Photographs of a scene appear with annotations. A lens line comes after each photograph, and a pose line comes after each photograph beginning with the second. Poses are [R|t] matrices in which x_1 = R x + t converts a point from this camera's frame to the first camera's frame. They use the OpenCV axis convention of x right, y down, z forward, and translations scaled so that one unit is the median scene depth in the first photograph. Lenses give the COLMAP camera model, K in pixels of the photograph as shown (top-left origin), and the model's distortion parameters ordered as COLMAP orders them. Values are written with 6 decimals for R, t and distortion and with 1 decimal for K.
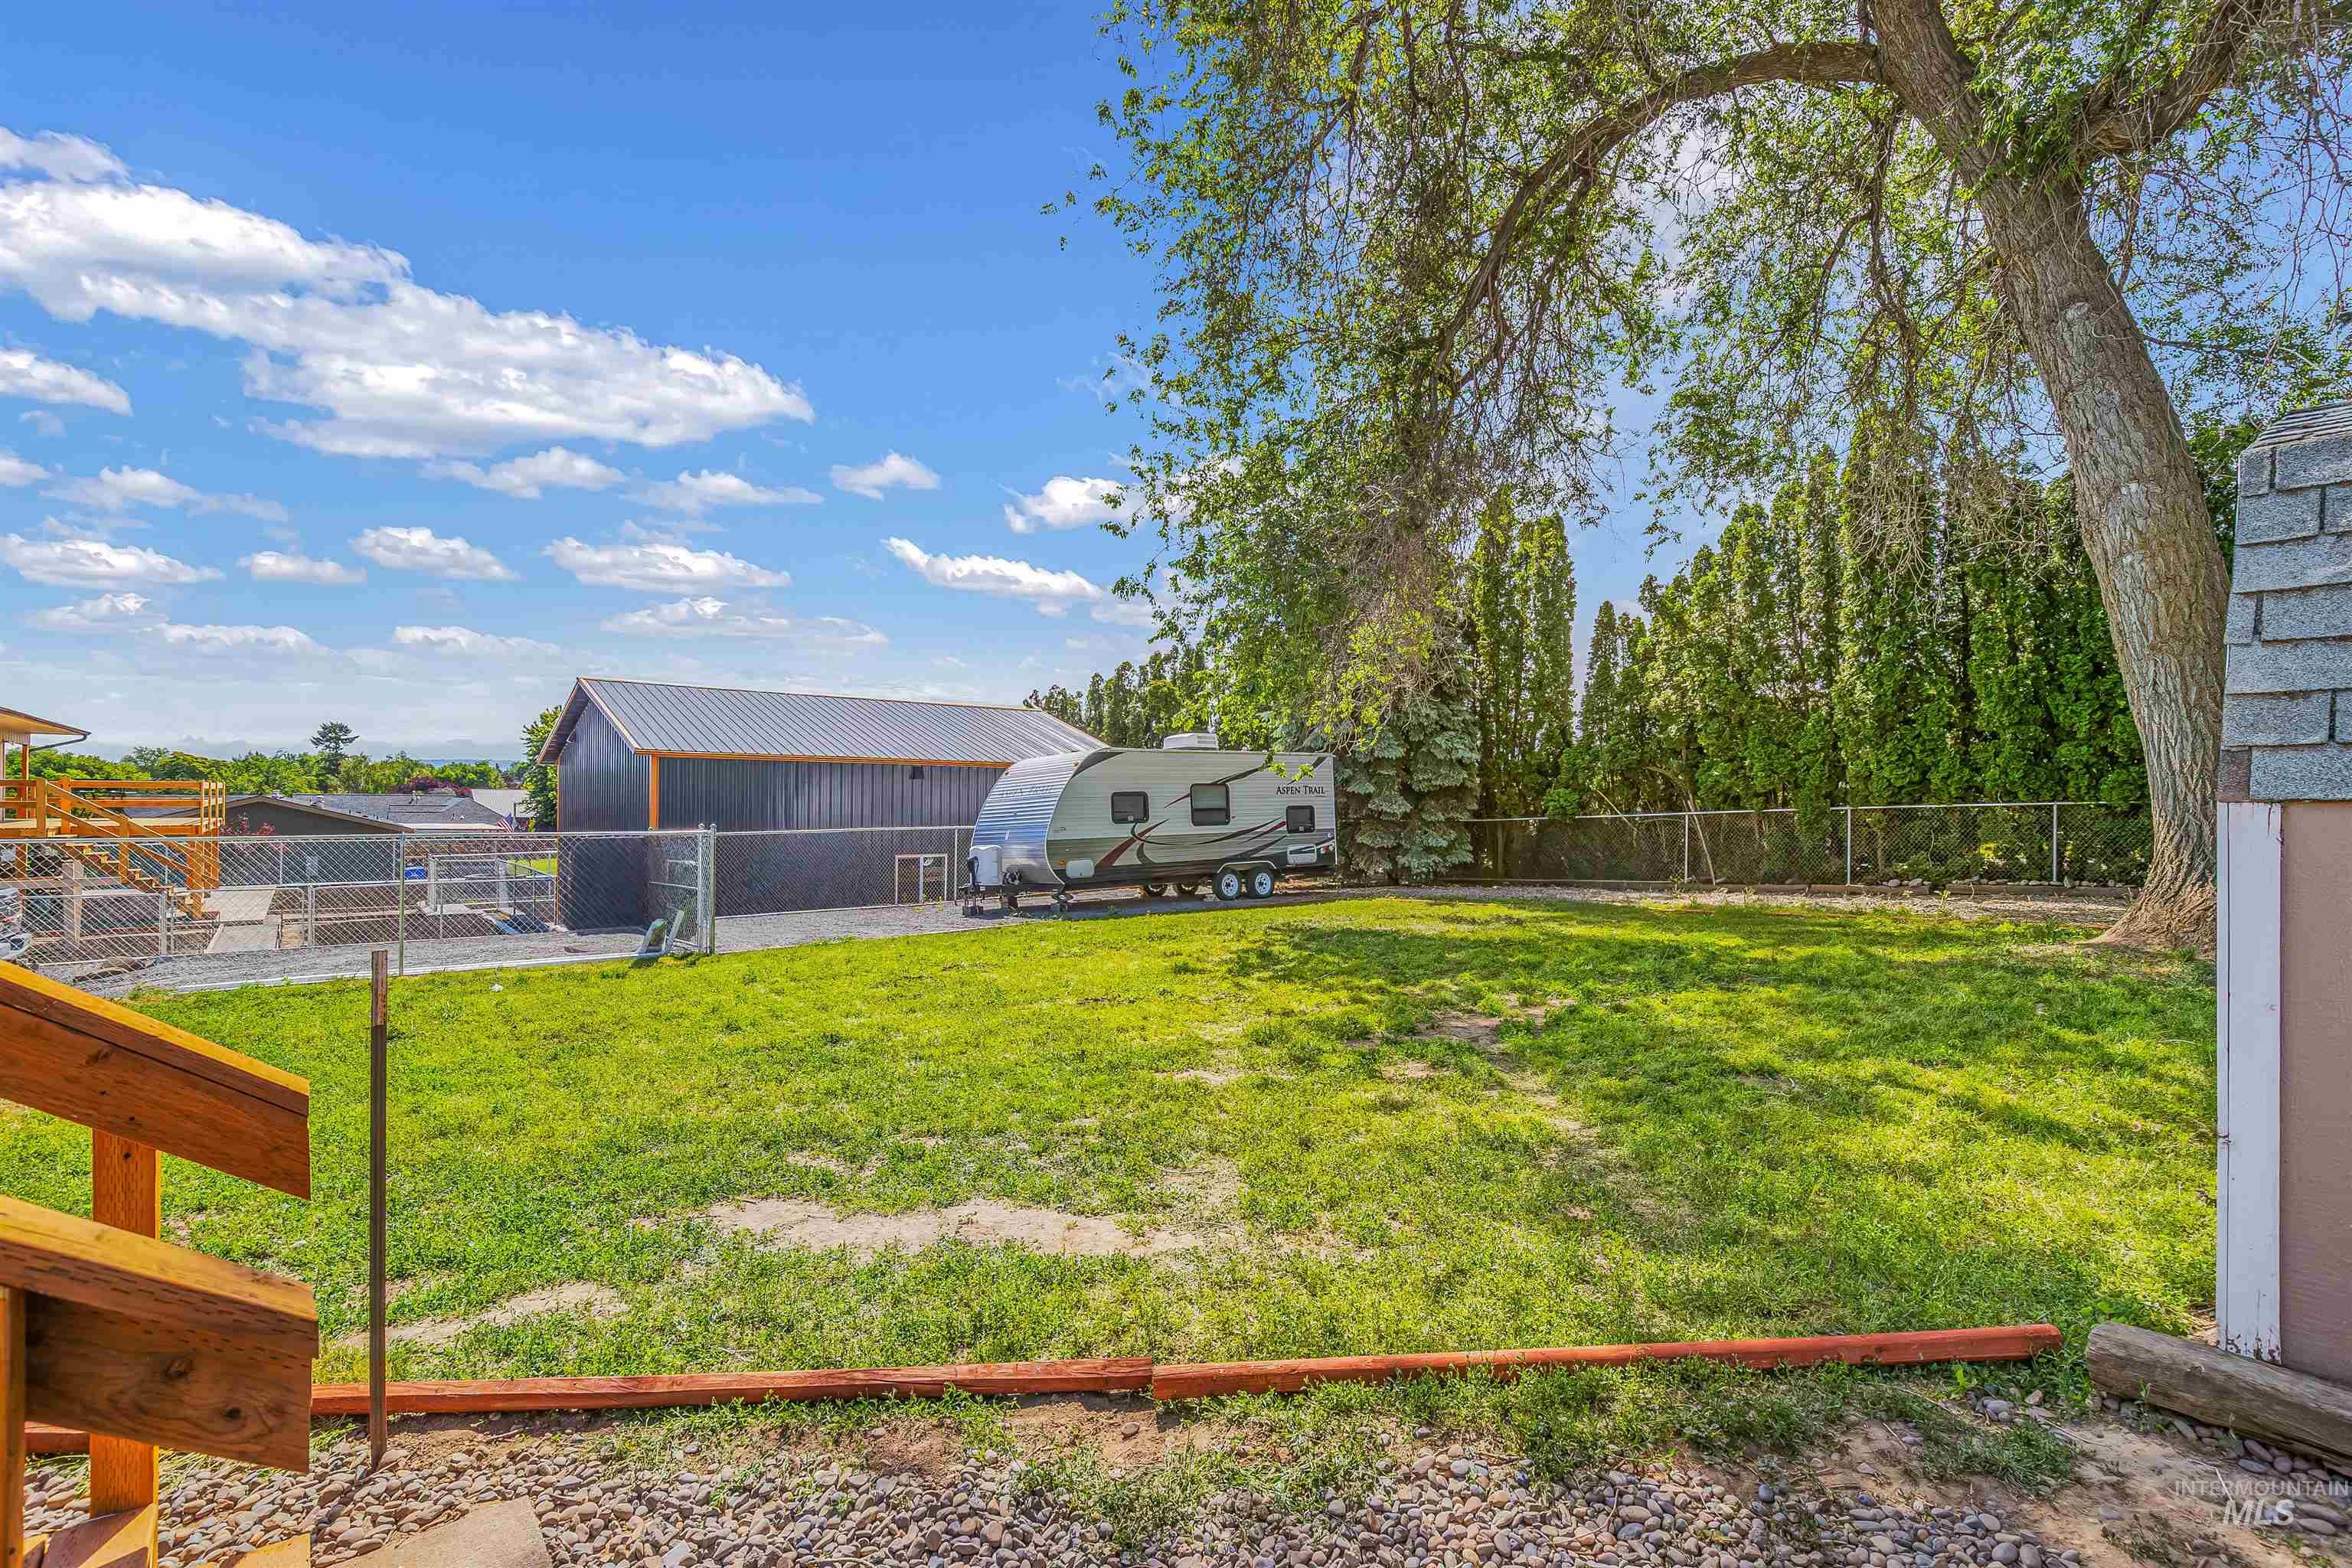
lens RADIAL K [[1076.0, 0, 1180.4], [0, 1076.0, 795.2], [0, 0, 1]] dist [-0.003837, -0.000041]
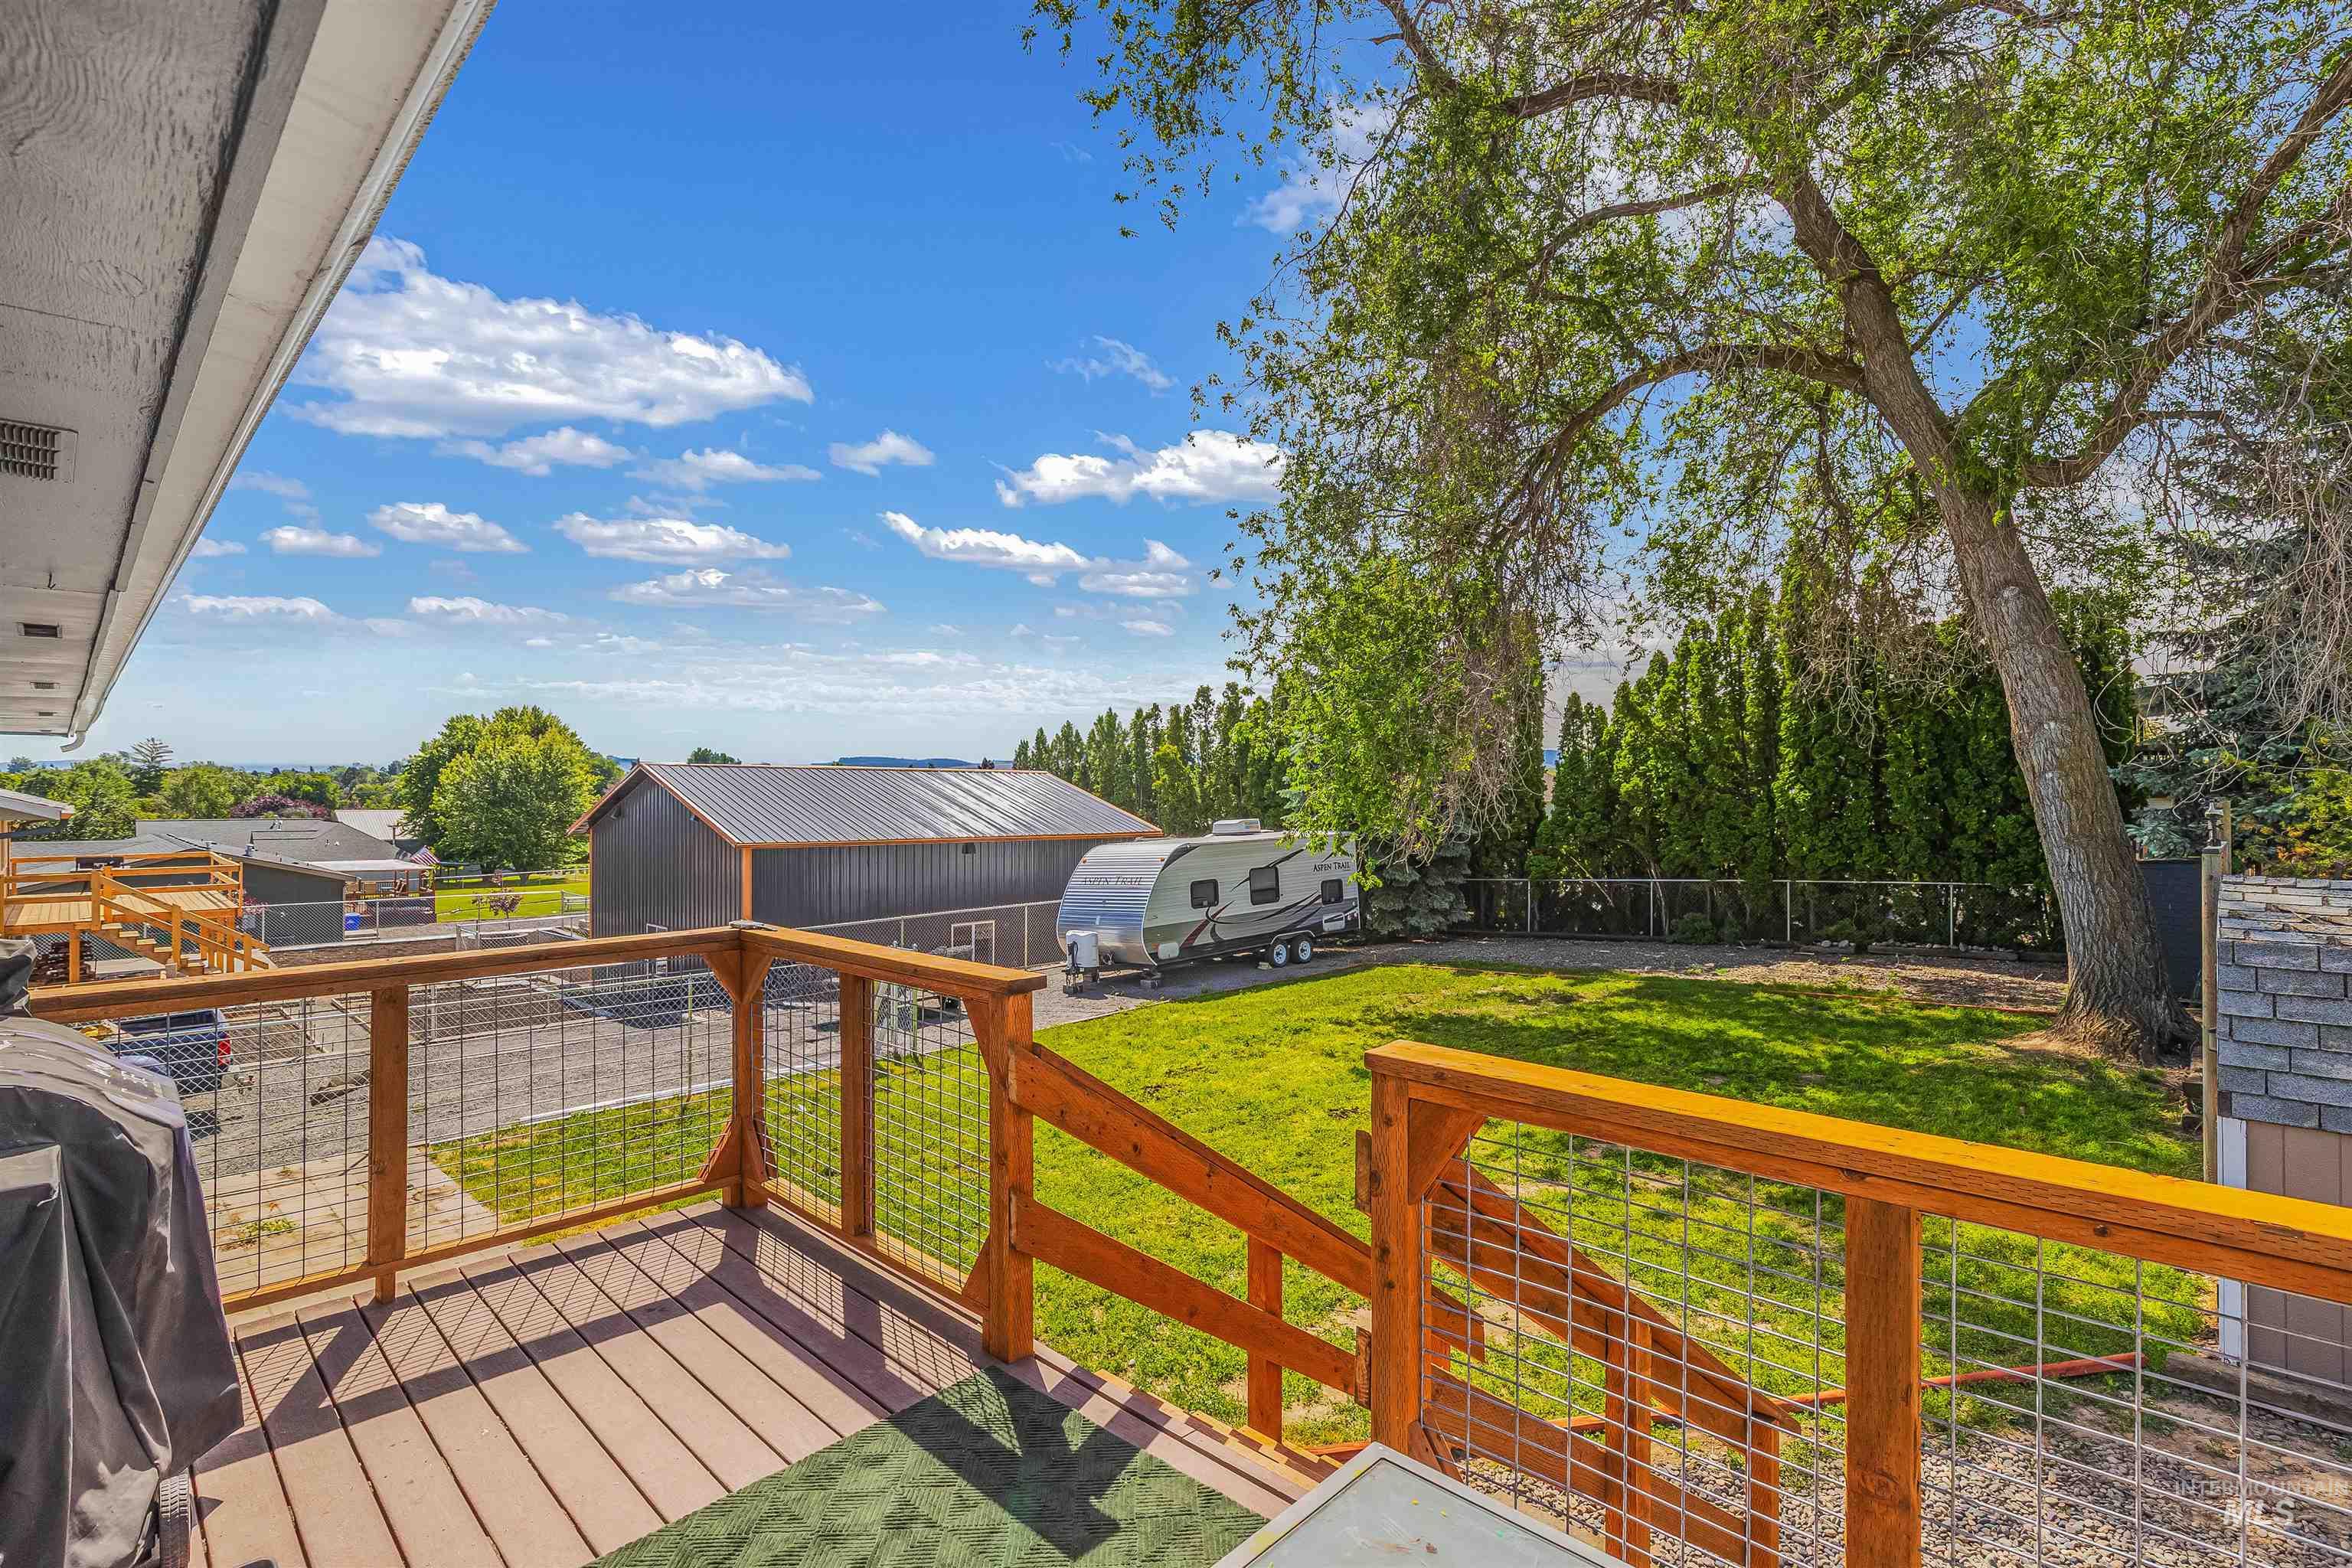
lens RADIAL K [[1076.0, 0, 1180.4], [0, 1076.0, 795.2], [0, 0, 1]] dist [-0.003837, -0.000041]
pose [[0.993612, -0.011559, 0.112255, -0.189070], [0.011229, 0.999931, 0.003575, -0.092704], [-0.112288, -0.002291, 0.993673, -0.129465]]
